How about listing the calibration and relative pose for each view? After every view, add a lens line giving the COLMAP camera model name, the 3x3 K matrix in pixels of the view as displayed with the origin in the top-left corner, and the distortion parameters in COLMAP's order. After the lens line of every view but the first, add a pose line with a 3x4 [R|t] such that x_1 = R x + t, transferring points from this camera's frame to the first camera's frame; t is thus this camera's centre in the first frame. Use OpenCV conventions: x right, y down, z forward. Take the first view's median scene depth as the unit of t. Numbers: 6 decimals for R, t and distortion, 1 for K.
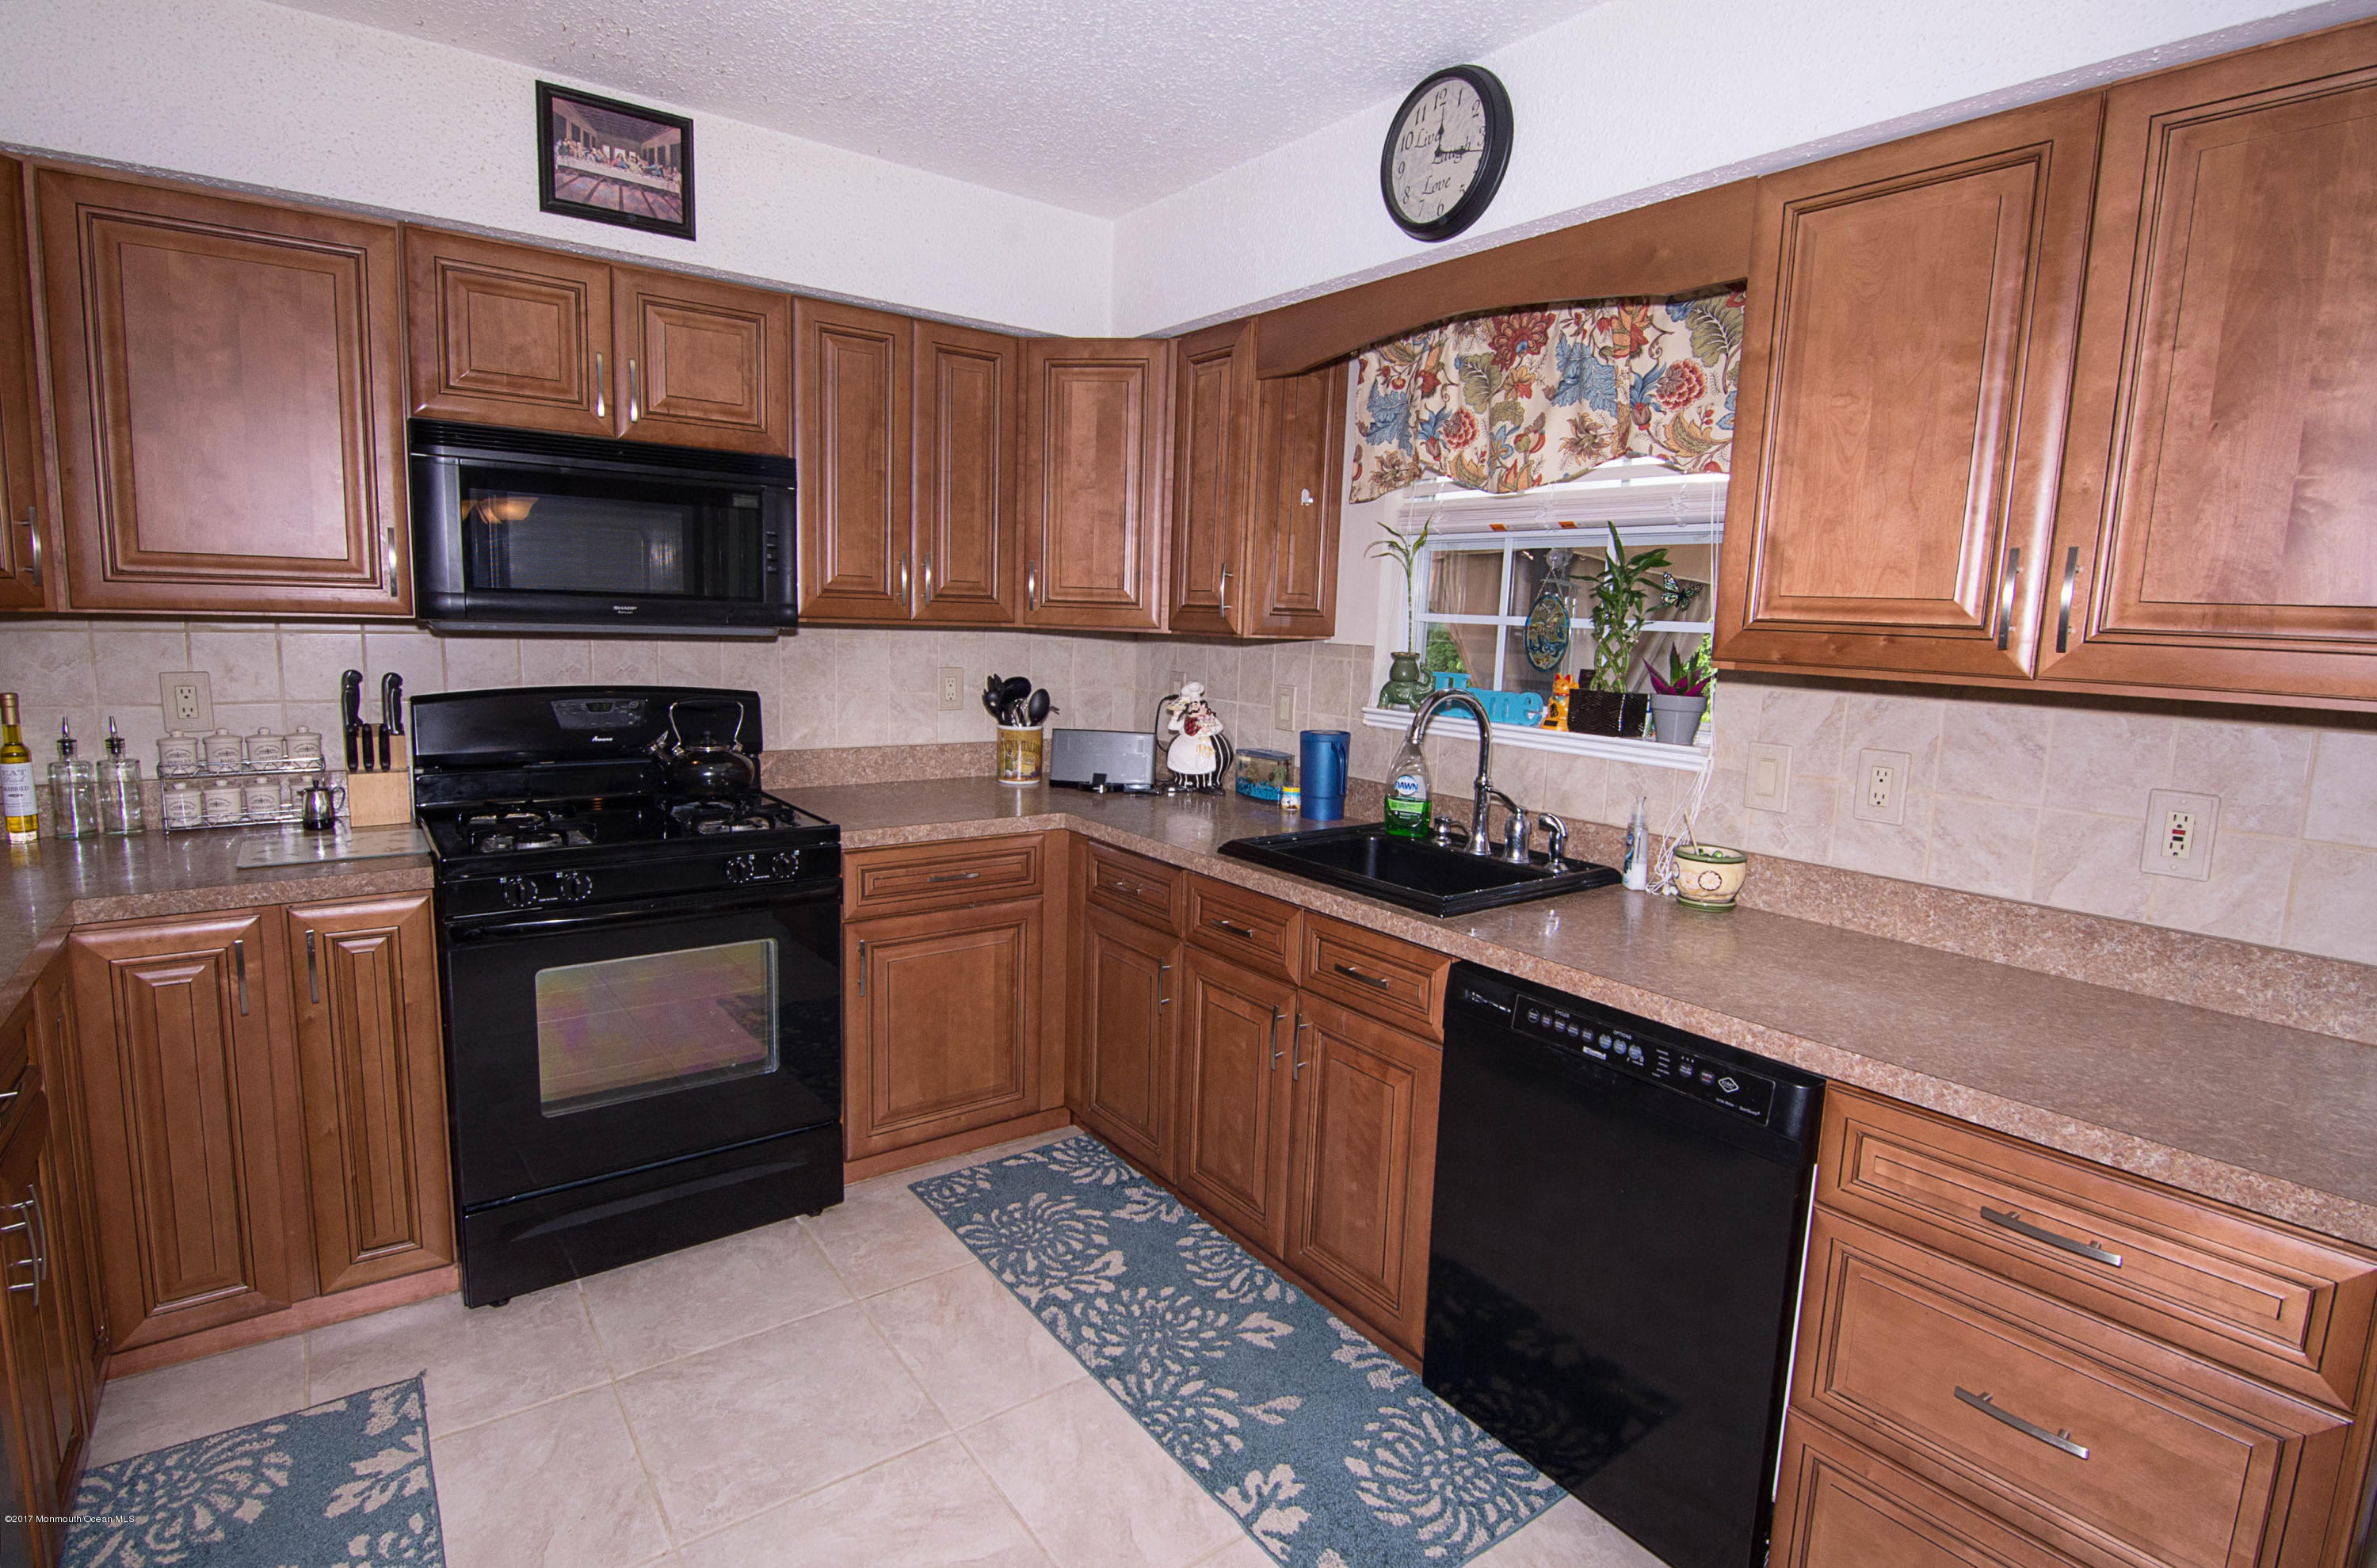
lens RADIAL K [[1162.4, 0, 1186.2], [0, 1162.4, 774.0], [0, 0, 1]] dist [-0.001662, -0.013830]
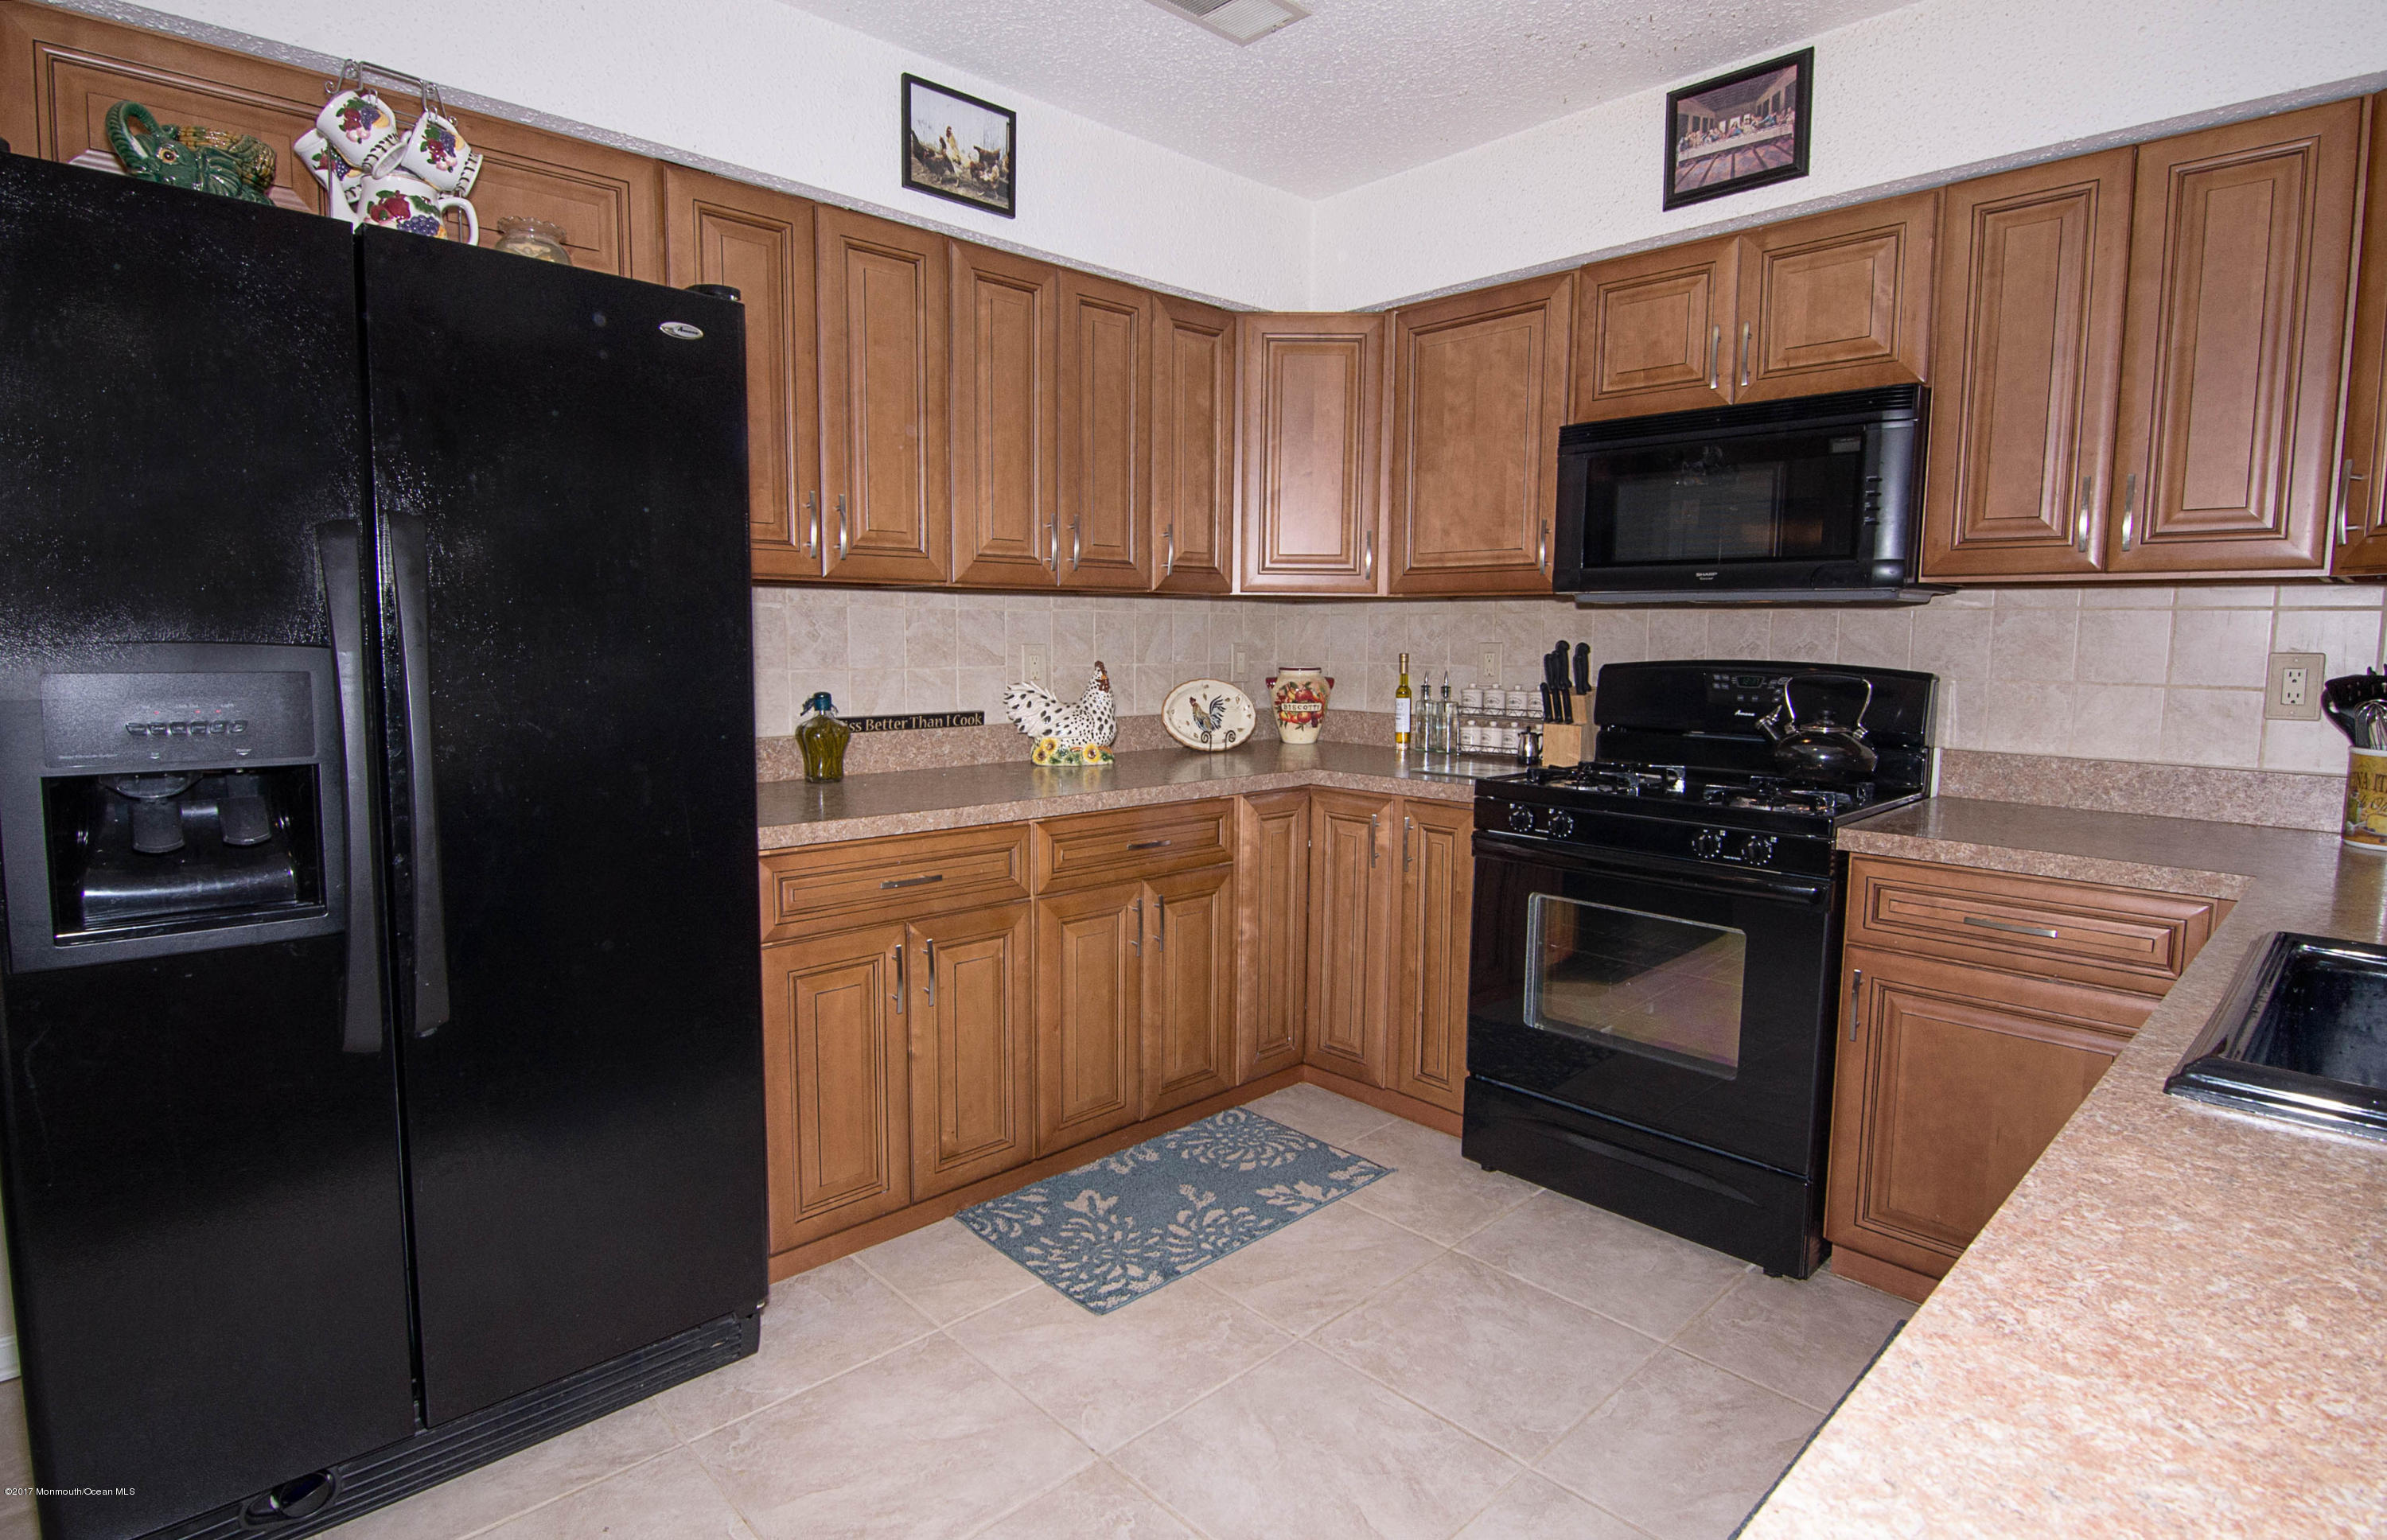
lens RADIAL K [[1198.7, 0, 1183.2], [0, 1198.7, 759.3], [0, 0, 1]] dist [-0.001688, -0.017890]
pose [[0.115508, 0.073182, -0.990607, 0.499434], [-0.141250, 0.988358, 0.056545, 0.020345], [0.983212, 0.133392, 0.124500, 0.449615]]
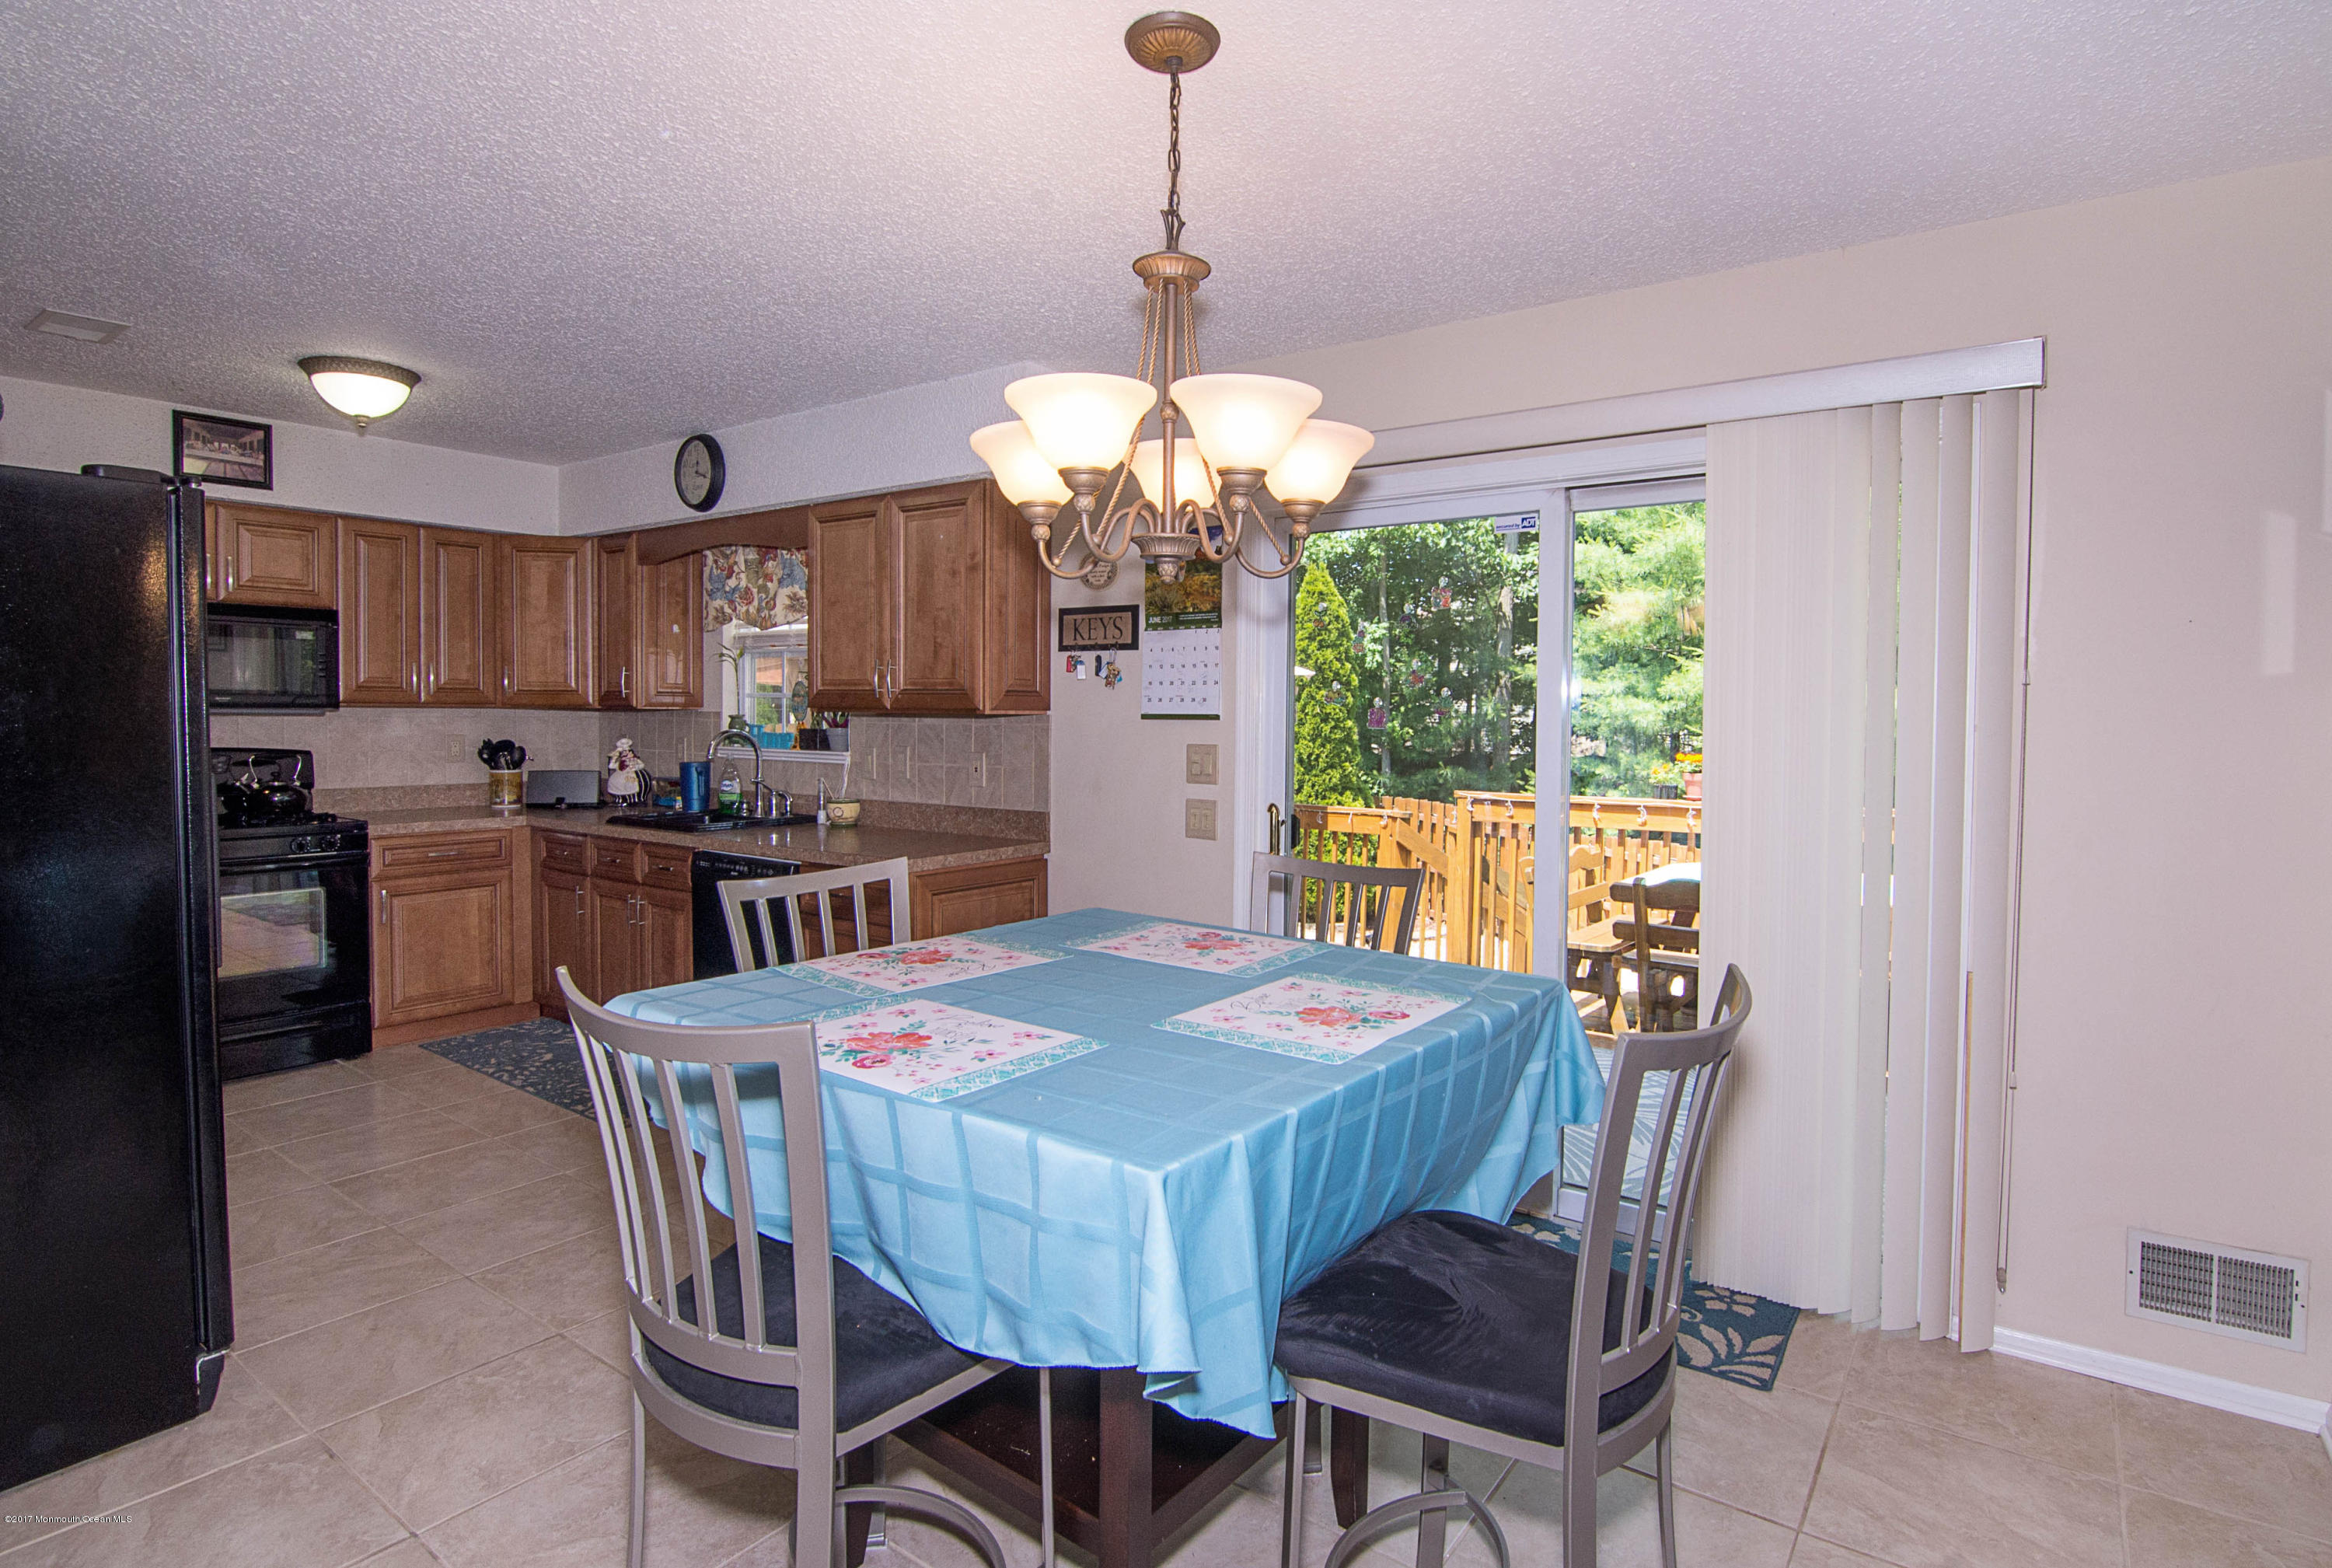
lens RADIAL K [[1181.7, 0, 1207.0], [0, 1181.7, 750.2], [0, 0, 1]] dist [0.002152, -0.015846]
pose [[0.952307, -0.034477, 0.303189, 0.372218], [0.064528, 0.993880, -0.089662, 0.182503], [-0.298242, 0.104950, 0.948703, -1.069984]]
